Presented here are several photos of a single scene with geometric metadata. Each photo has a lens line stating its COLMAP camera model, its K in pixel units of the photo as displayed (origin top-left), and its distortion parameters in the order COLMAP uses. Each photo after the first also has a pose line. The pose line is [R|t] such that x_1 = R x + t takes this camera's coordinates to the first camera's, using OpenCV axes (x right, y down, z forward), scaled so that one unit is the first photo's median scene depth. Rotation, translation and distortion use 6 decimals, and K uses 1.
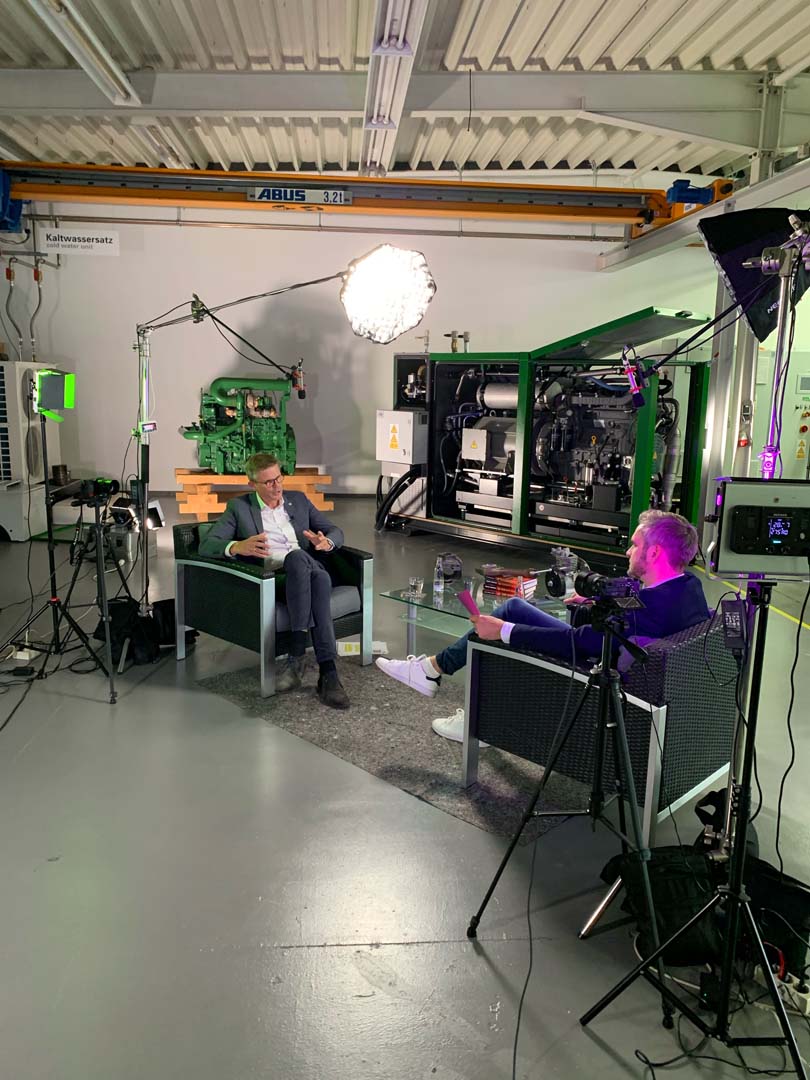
lens RADIAL K [[819.4, 0, 407.3], [0, 819.4, 533.8], [0, 0, 1]] dist [0.073959, -0.109472]
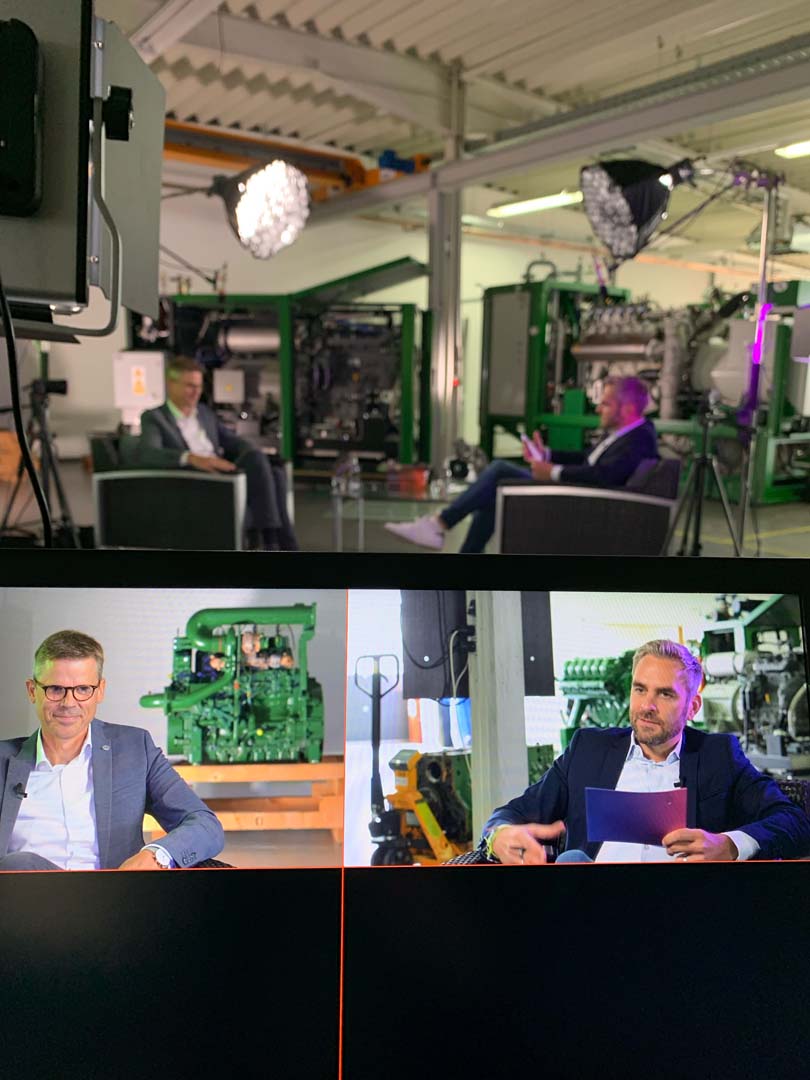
lens RADIAL K [[832.1, 0, 412.4], [0, 832.1, 539.9], [0, 0, 1]] dist [0.064479, -0.114358]
pose [[0.851023, -0.104492, 0.514628, -0.276115], [0.096727, 0.994426, 0.041958, 0.057189], [-0.516144, 0.014071, 0.856387, 0.004879]]
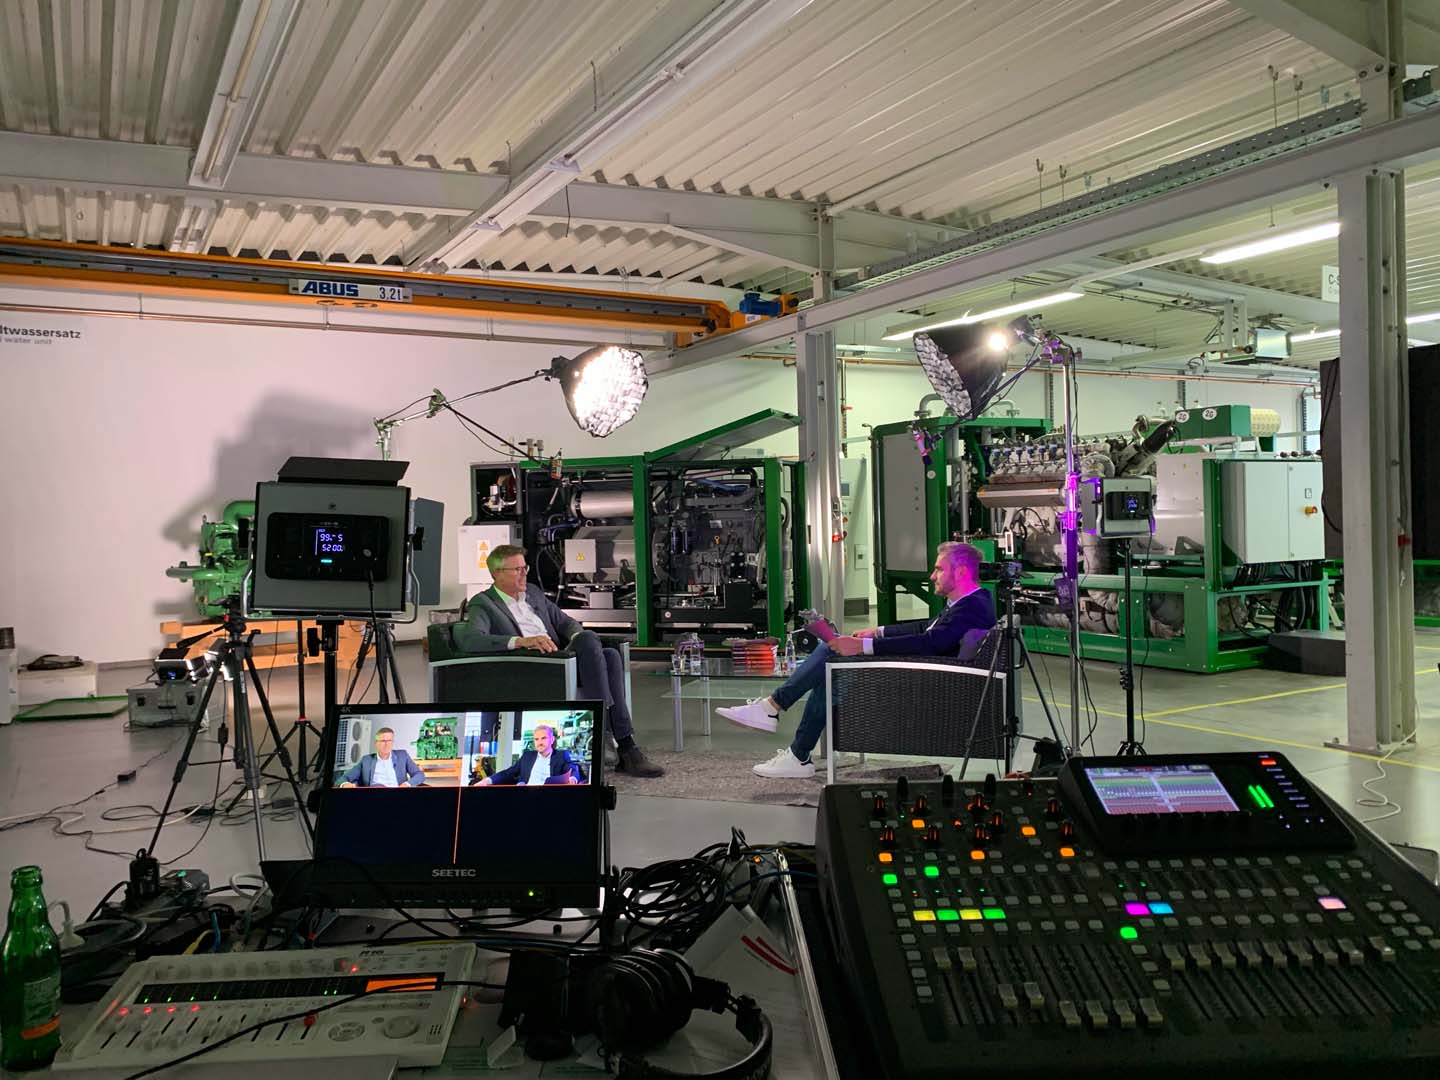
lens RADIAL K [[1092.6, 0, 704.8], [0, 1092.6, 549.6], [0, 0, 1]] dist [0.073959, -0.109472]
pose [[0.908117, -0.056551, 0.414880, -0.298899], [0.122182, 0.983504, -0.133383, 0.063722], [-0.400493, 0.171818, 0.900047, -0.155923]]
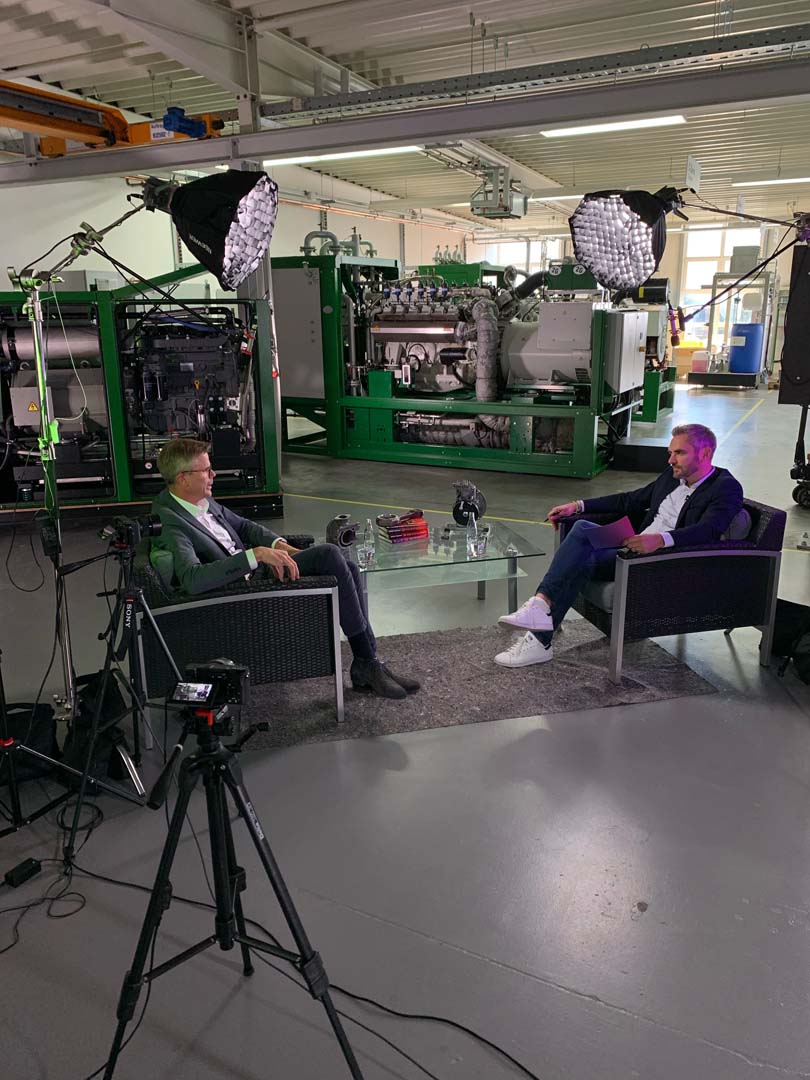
lens RADIAL K [[821.6, 0, 405.0], [0, 821.6, 540.0], [0, 0, 1]] dist [0.065759, -0.114402]
pose [[0.531912, -0.258342, 0.806429, -0.417826], [0.179742, 0.965071, 0.190608, -0.071472], [-0.827504, 0.043562, 0.559768, 0.243902]]
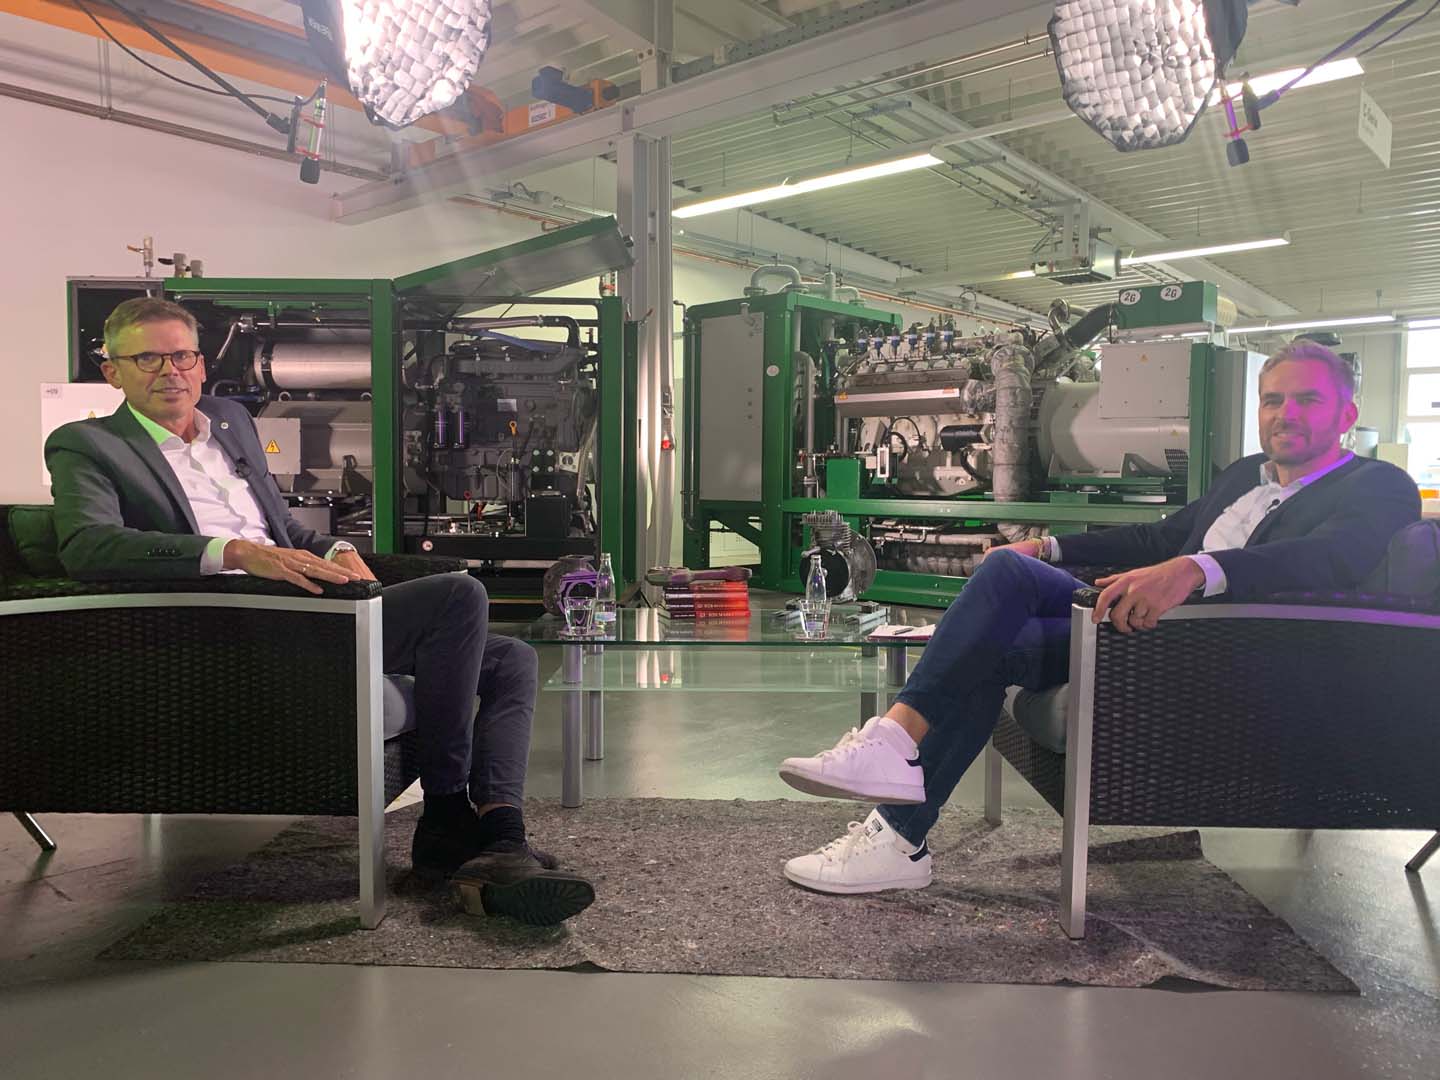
lens RADIAL K [[1092.6, 0, 704.8], [0, 1092.6, 549.6], [0, 0, 1]] dist [0.073959, -0.109472]
pose [[0.736429, -0.053599, 0.674388, -0.207663], [0.129470, 0.989597, -0.062729, 0.043362], [-0.664011, 0.133509, 0.735707, 0.274483]]
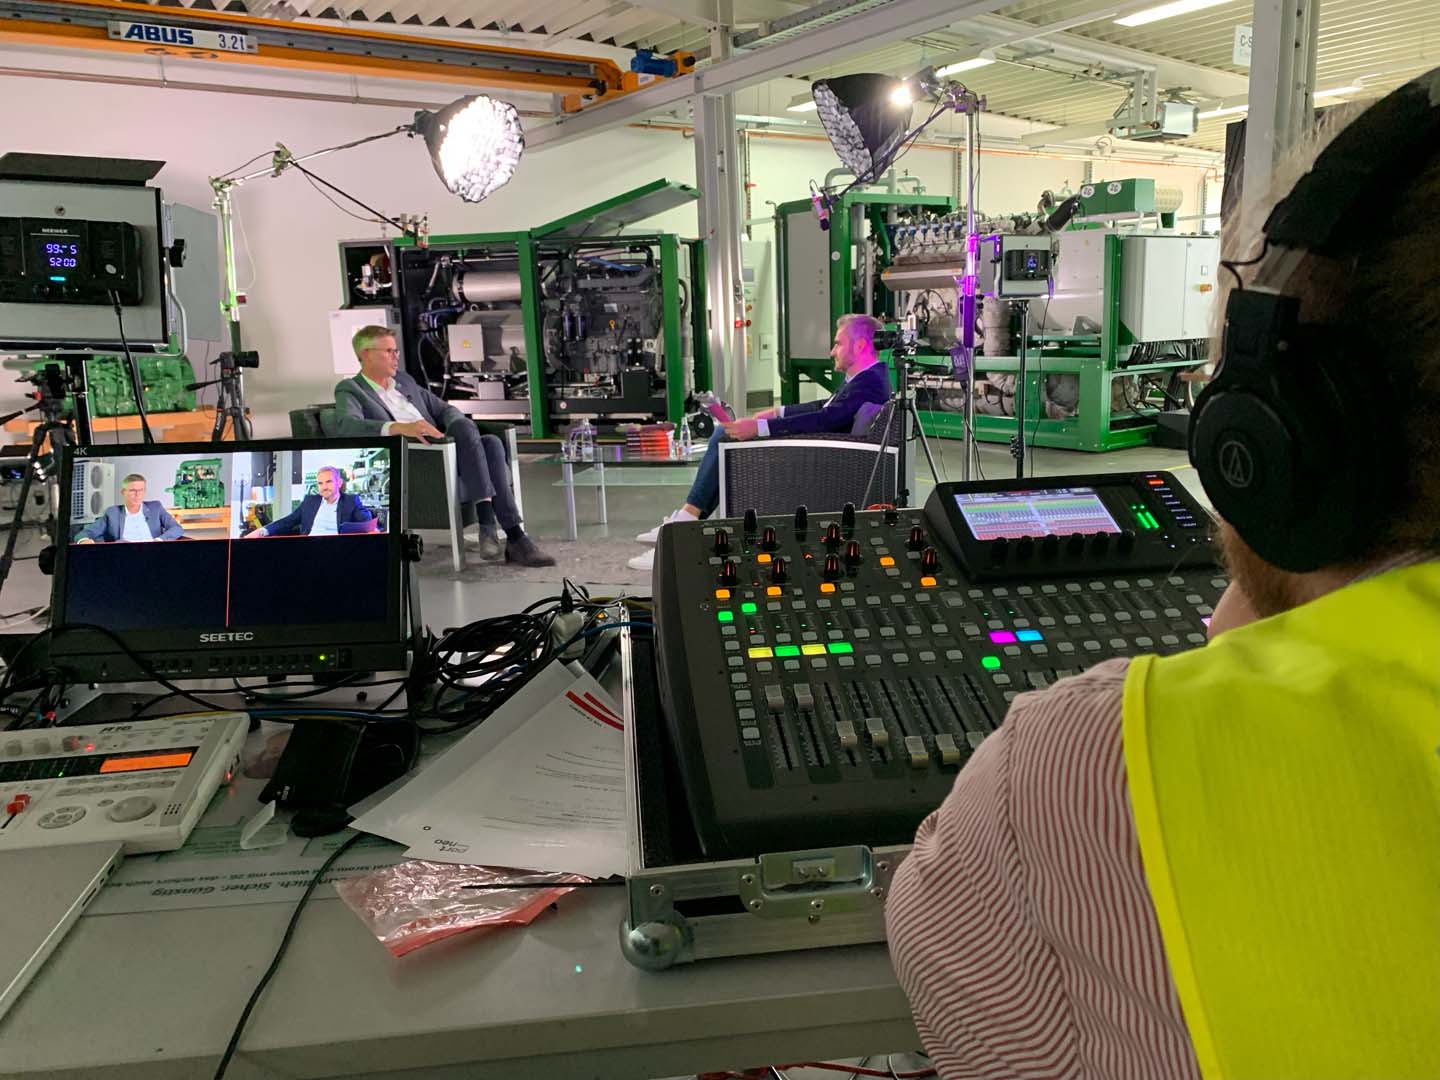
lens RADIAL K [[1095.4, 0, 728.7], [0, 1095.4, 546.6], [0, 0, 1]] dist [0.065759, -0.114402]
pose [[0.859808, -0.153290, 0.487066, -0.276590], [0.144148, 0.987944, 0.056465, 0.075931], [-0.489849, 0.021660, 0.871538, -0.134767]]
